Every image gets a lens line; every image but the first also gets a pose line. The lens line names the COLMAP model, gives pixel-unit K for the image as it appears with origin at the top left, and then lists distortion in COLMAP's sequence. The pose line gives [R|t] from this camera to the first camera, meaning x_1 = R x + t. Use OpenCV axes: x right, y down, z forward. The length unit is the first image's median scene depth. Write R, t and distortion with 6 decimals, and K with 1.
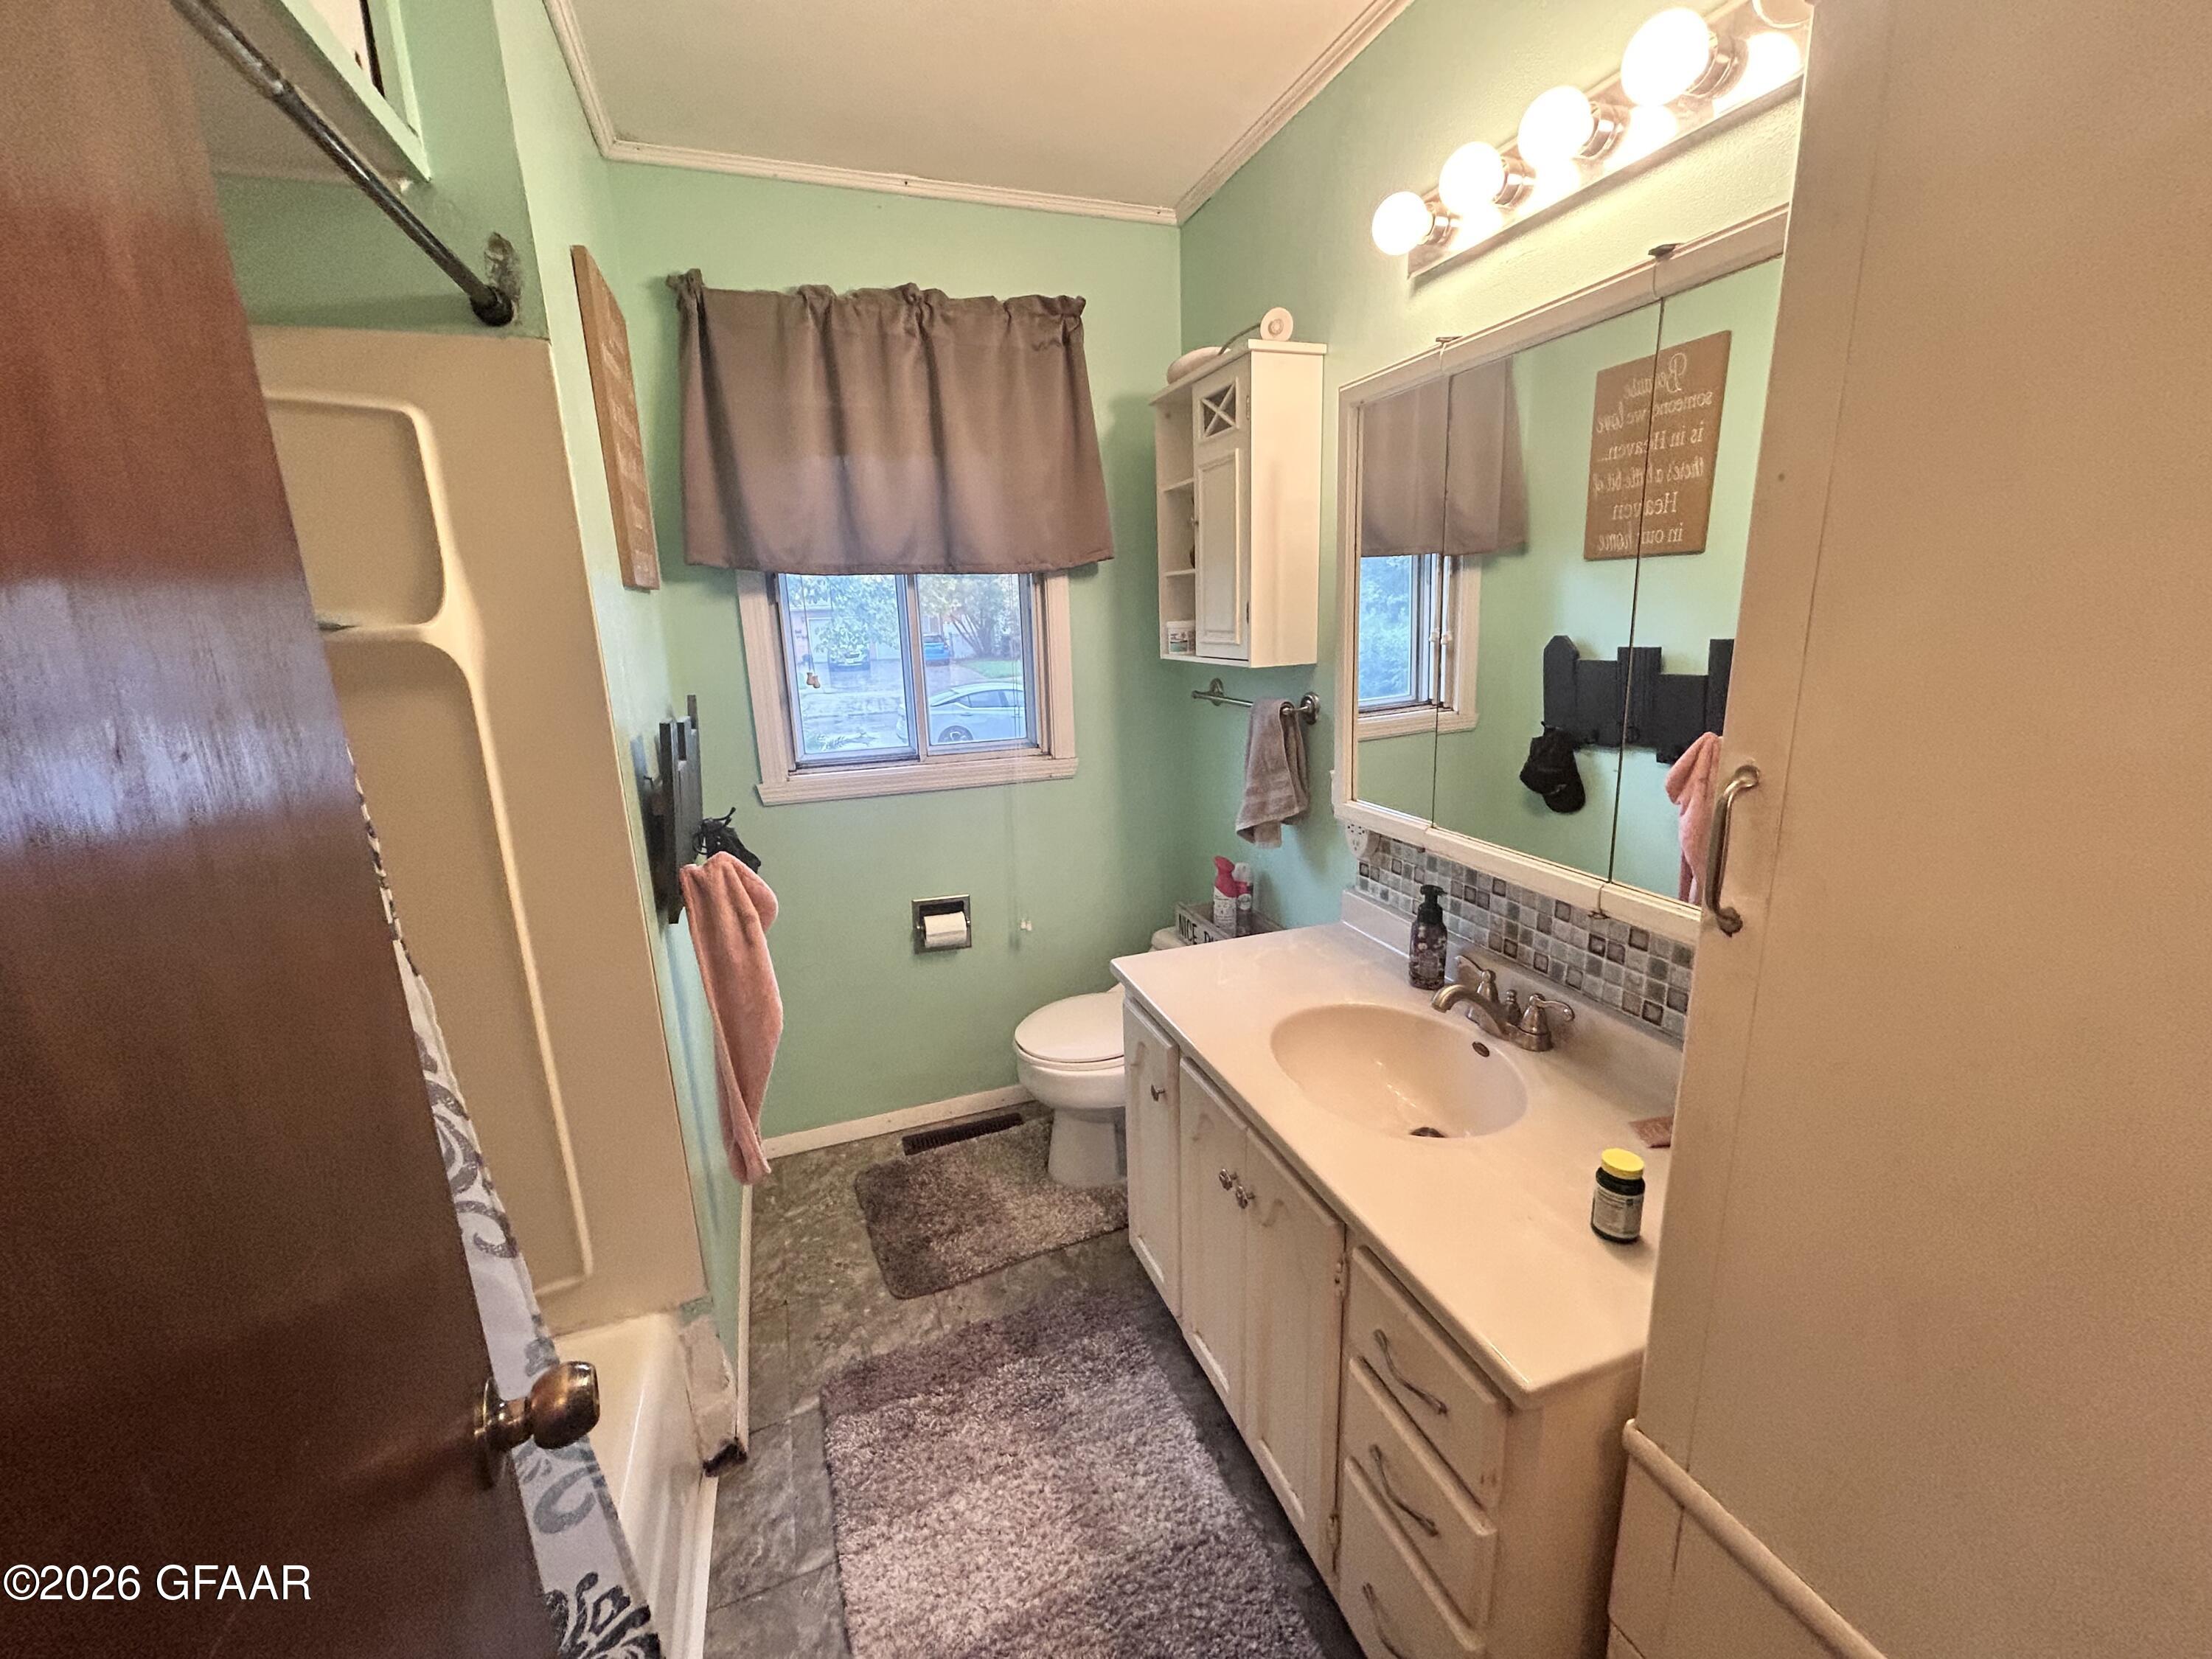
lens RADIAL K [[894.5, 0, 1107.3], [0, 894.5, 825.6], [0, 0, 1]] dist [0.001805, 0.000467]
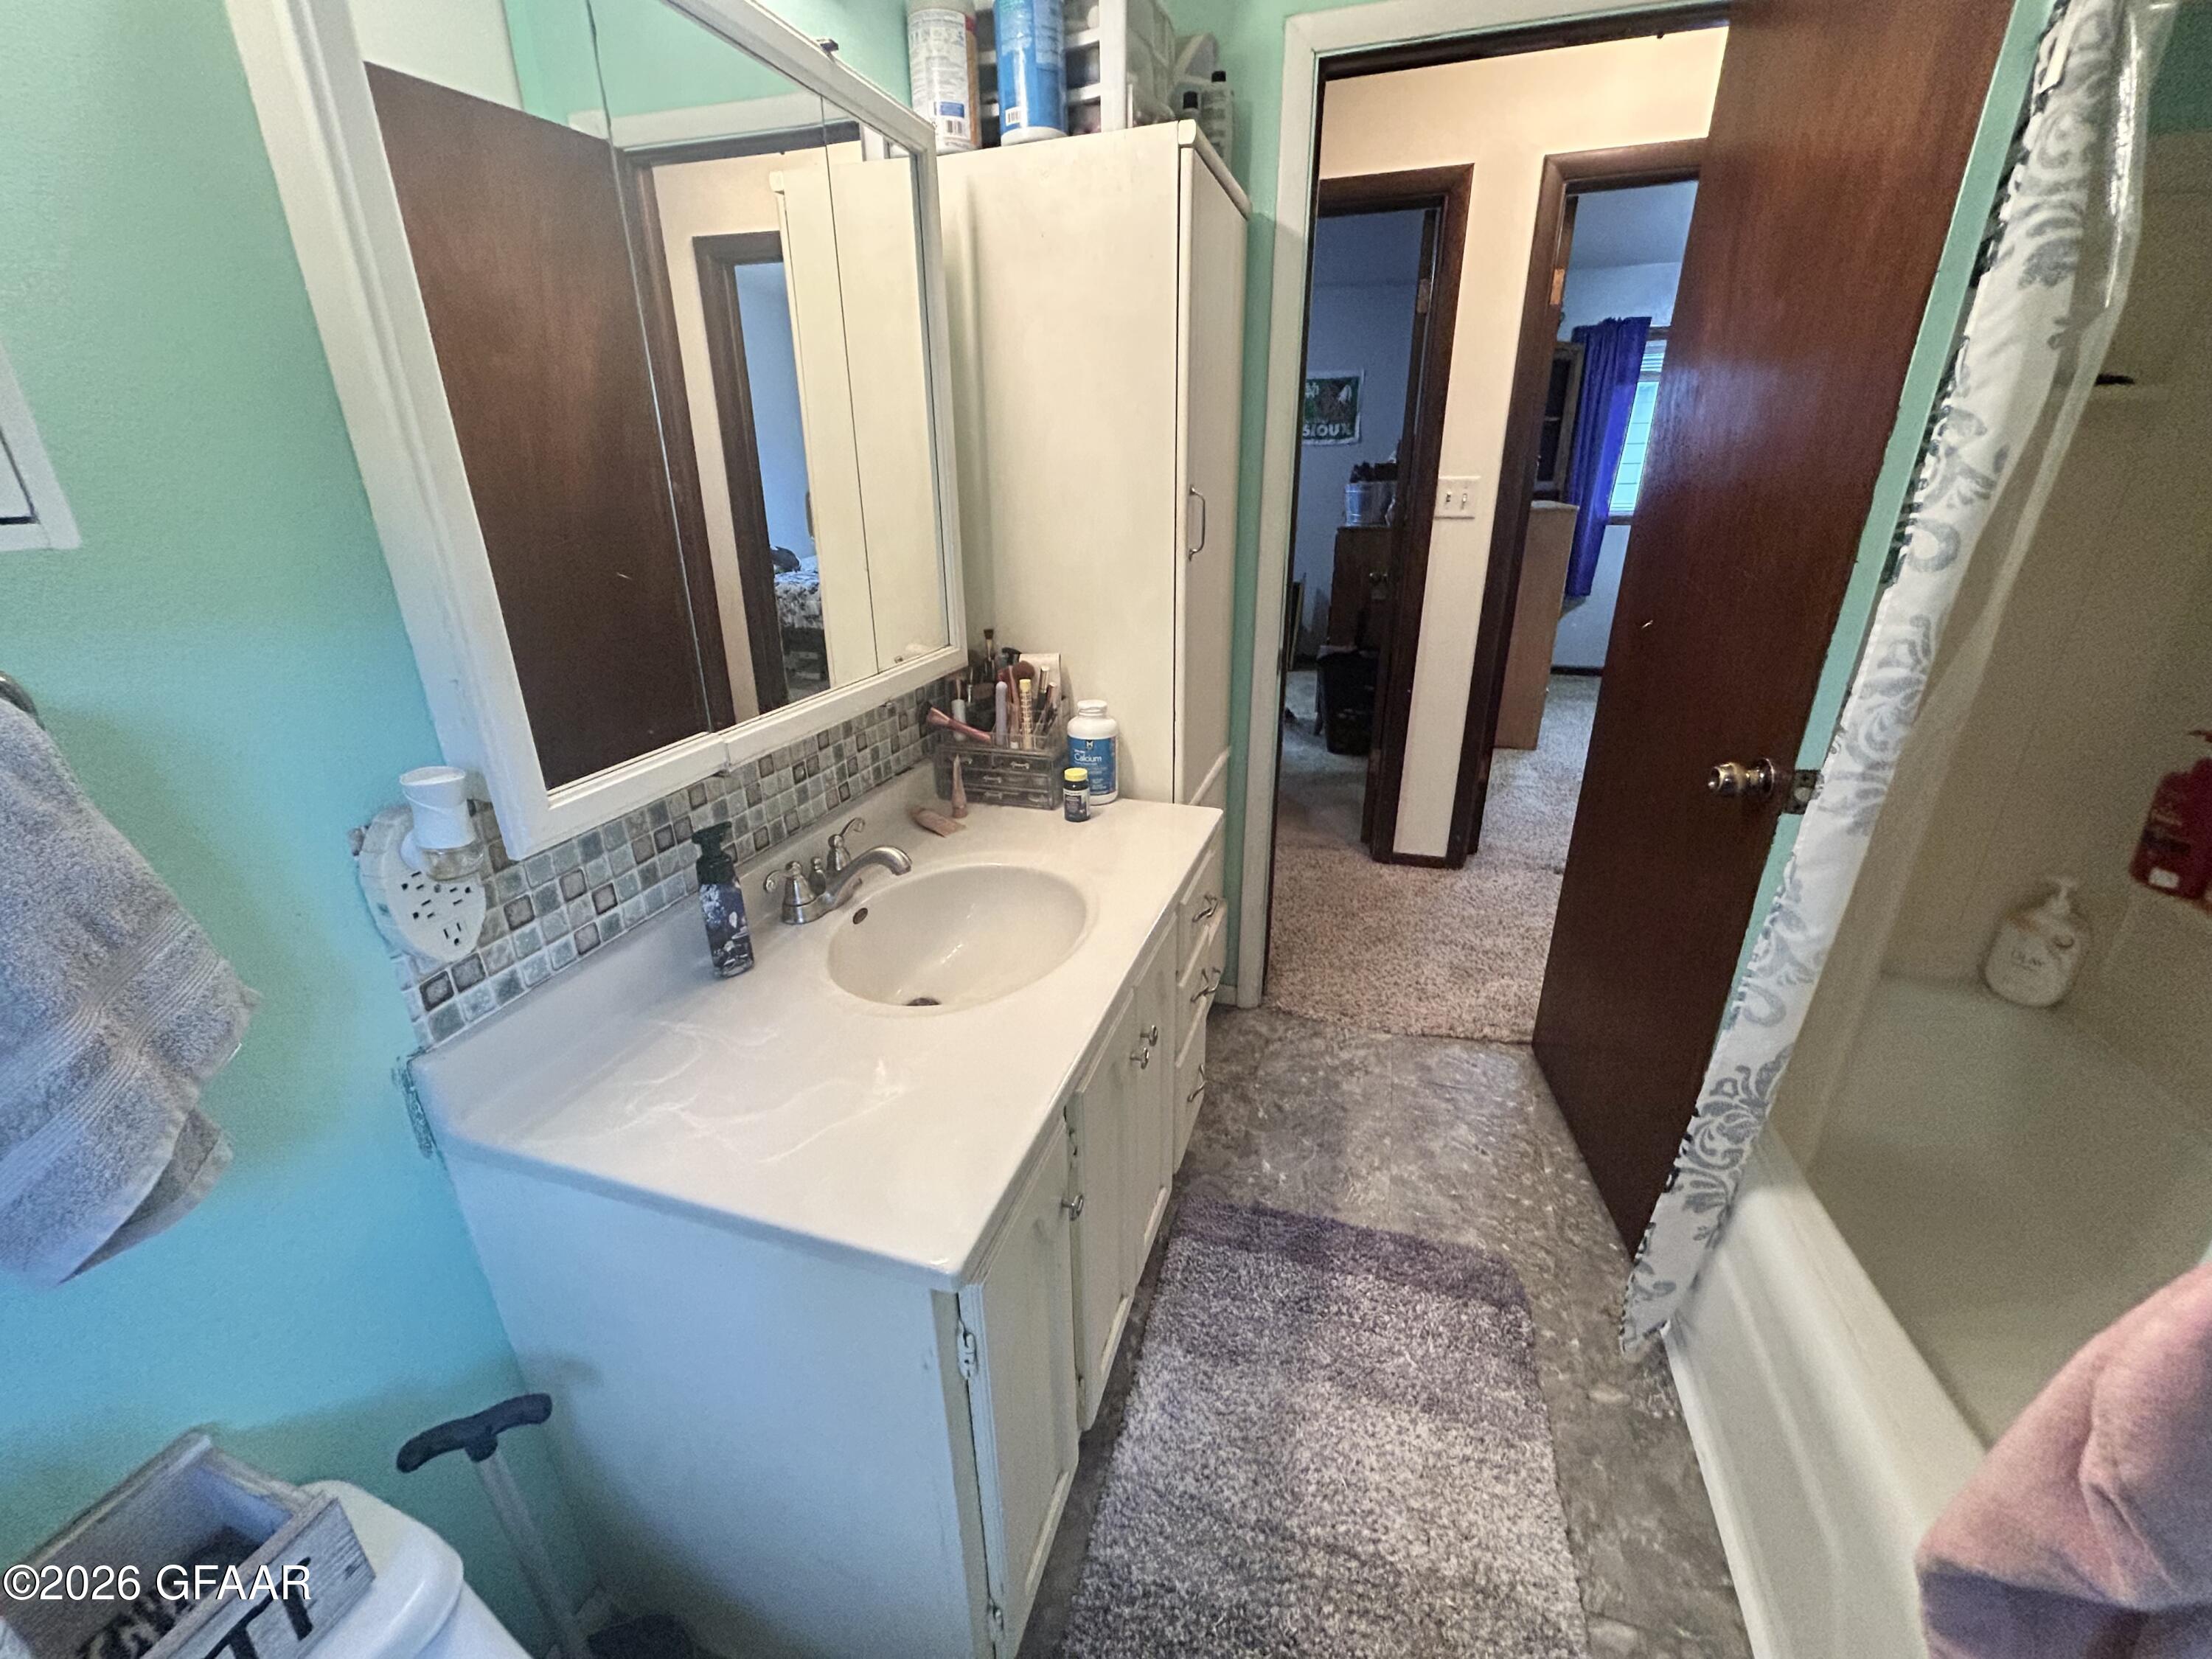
lens RADIAL K [[894.5, 0, 1102.9], [0, 894.5, 829.9], [0, 0, 1]] dist [0.001805, 0.000467]
pose [[-0.814585, -0.156327, 0.558581, -0.281854], [0.180504, 0.846865, 0.500238, -0.236859], [-0.551244, 0.508313, -0.661626, 1.413820]]
